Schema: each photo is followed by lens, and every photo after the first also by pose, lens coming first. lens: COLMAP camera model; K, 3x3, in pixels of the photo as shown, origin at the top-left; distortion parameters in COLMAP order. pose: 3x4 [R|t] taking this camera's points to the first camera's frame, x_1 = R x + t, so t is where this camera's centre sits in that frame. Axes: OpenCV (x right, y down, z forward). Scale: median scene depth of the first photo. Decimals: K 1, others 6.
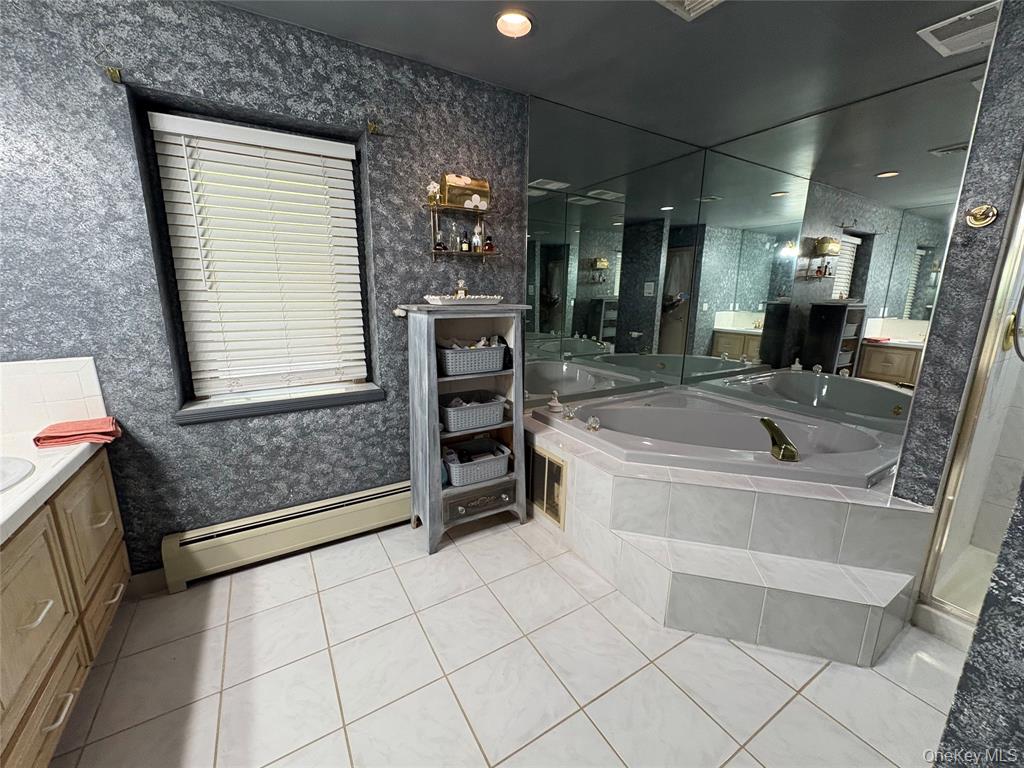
lens RADIAL K [[408.3, 0, 511.4], [0, 408.3, 384.9], [0, 0, 1]] dist [-0.000822, 0.000082]
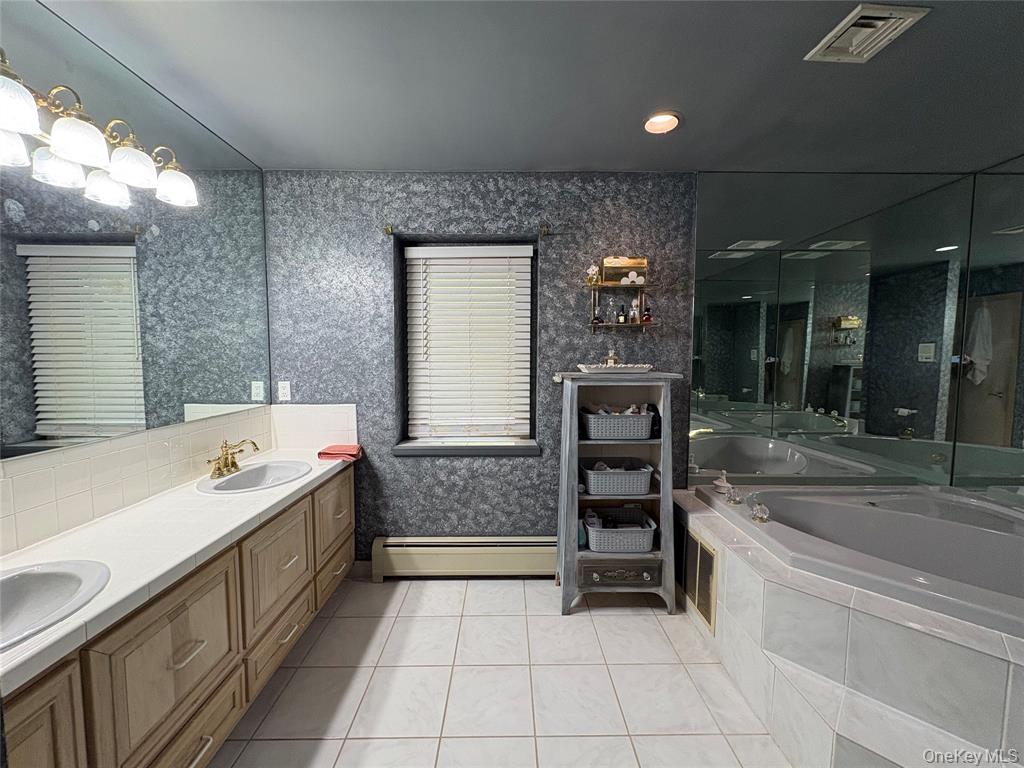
lens RADIAL K [[408.3, 0, 511.5], [0, 408.3, 384.6], [0, 0, 1]] dist [-0.000822, 0.000082]
pose [[0.859742, 0.026232, -0.510054, 0.195729], [-0.105287, 0.986332, -0.126742, -0.006215], [0.499758, 0.162667, 0.850753, -0.018593]]
